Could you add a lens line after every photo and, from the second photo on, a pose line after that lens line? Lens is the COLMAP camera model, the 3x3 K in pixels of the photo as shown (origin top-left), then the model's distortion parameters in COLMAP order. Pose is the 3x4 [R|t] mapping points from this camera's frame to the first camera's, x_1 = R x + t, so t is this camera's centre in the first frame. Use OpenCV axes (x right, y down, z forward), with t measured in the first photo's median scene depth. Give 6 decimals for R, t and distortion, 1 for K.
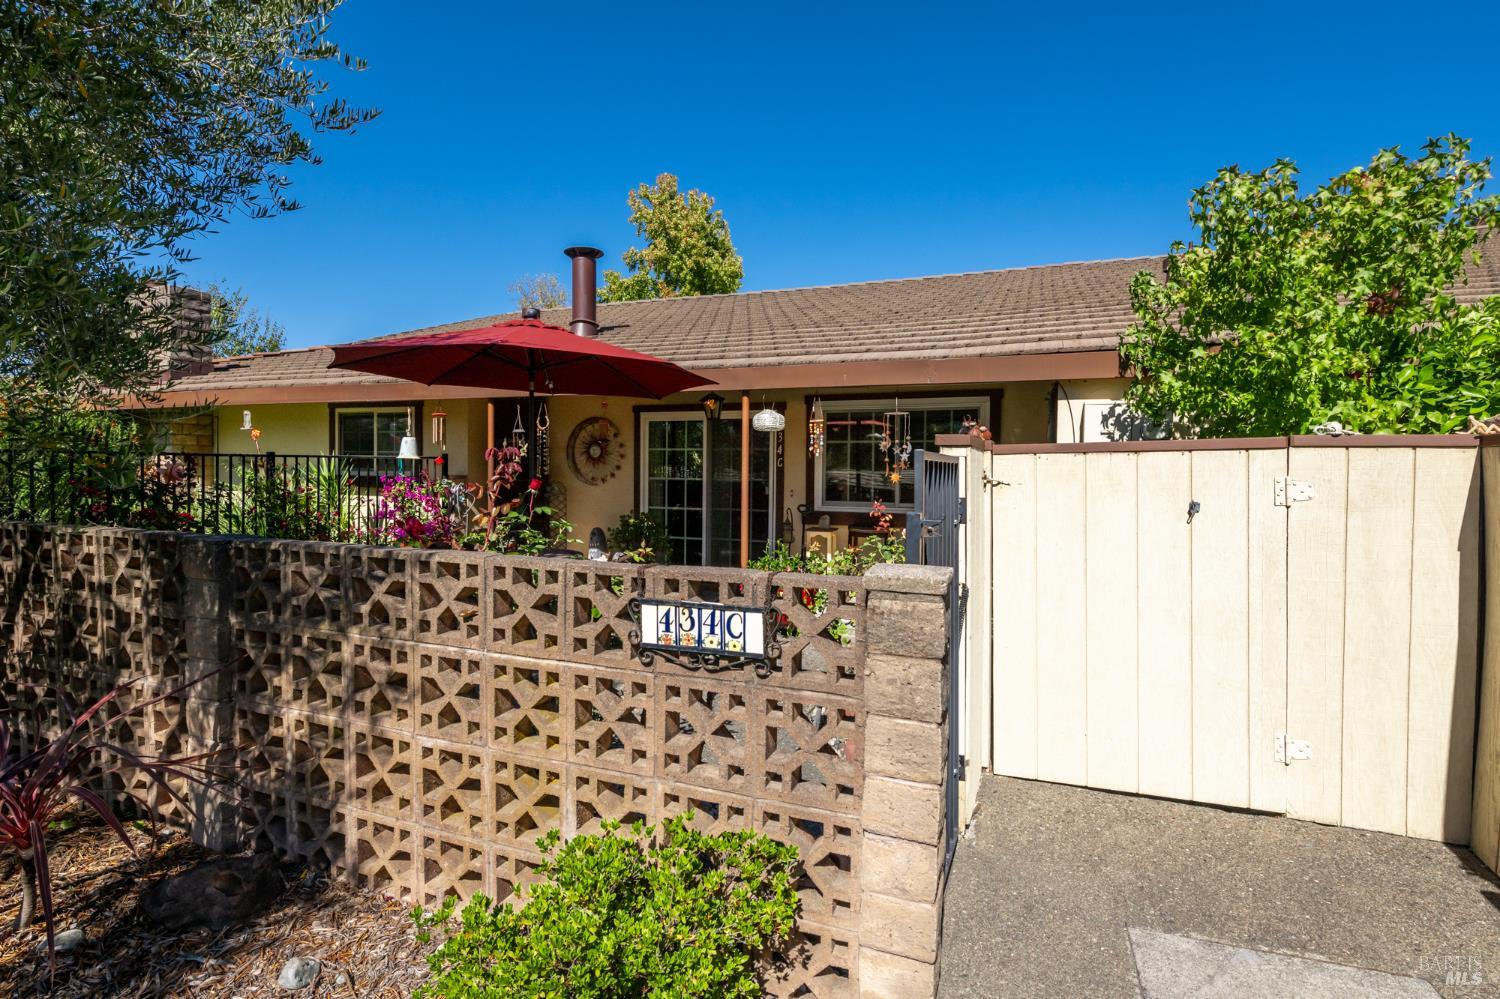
lens RADIAL K [[710.0, 0, 748.3], [0, 710.0, 475.6], [0, 0, 1]] dist [0.000341, -0.000008]
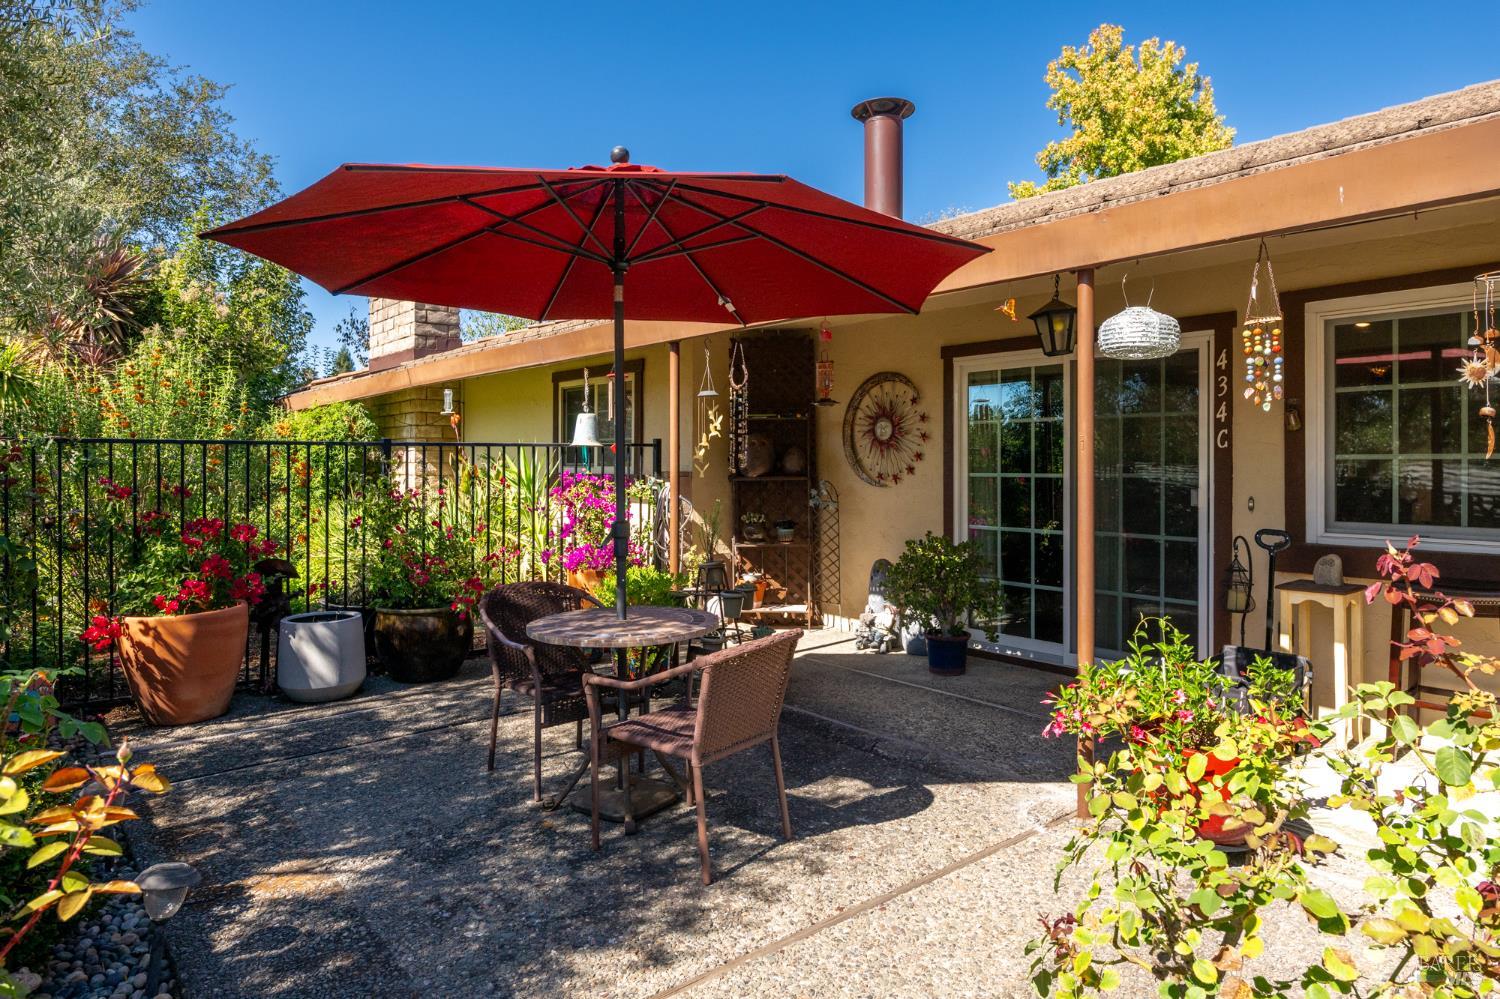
lens RADIAL K [[939.1, 0, 747.8], [0, 939.1, 455.6], [0, 0, 1]] dist [0.003352, 0.000368]
pose [[0.873084, -0.016293, -0.487298, 0.066481], [0.005542, 0.999709, -0.023495, 0.005168], [0.487539, 0.017812, 0.872920, 0.267399]]
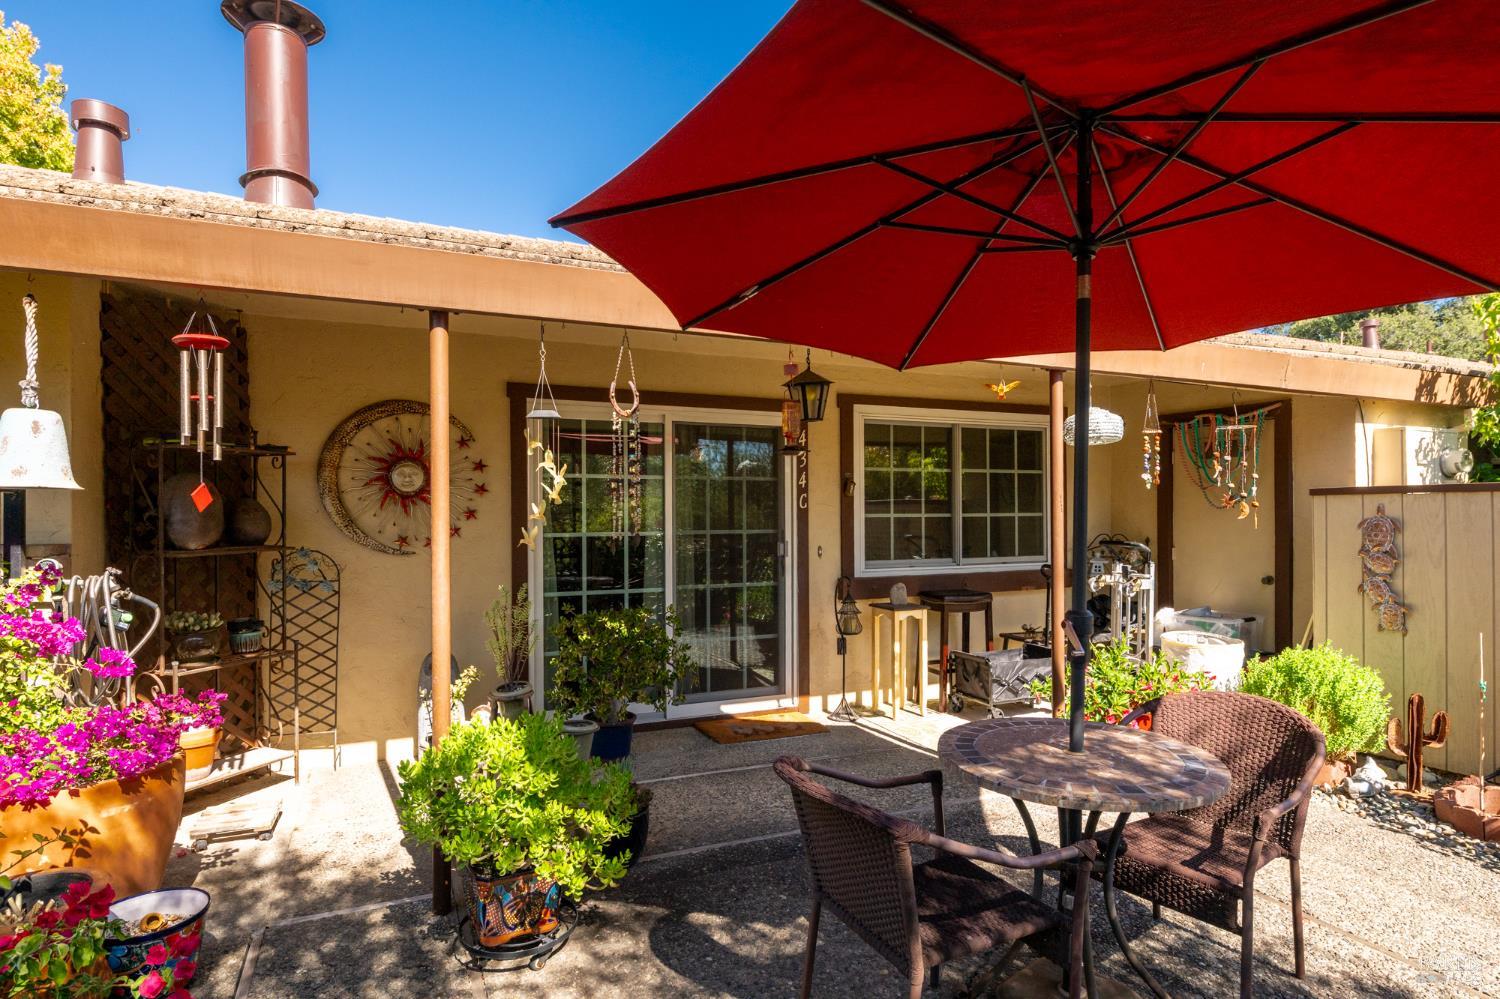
lens RADIAL K [[840.8, 0, 751.0], [0, 840.8, 523.2], [0, 0, 1]] dist [-0.004609, -0.000904]
pose [[0.670741, -0.019972, 0.741423, -0.462107], [0.022768, 0.999721, 0.006332, -0.004892], [-0.741342, 0.012634, 0.671008, 0.504208]]
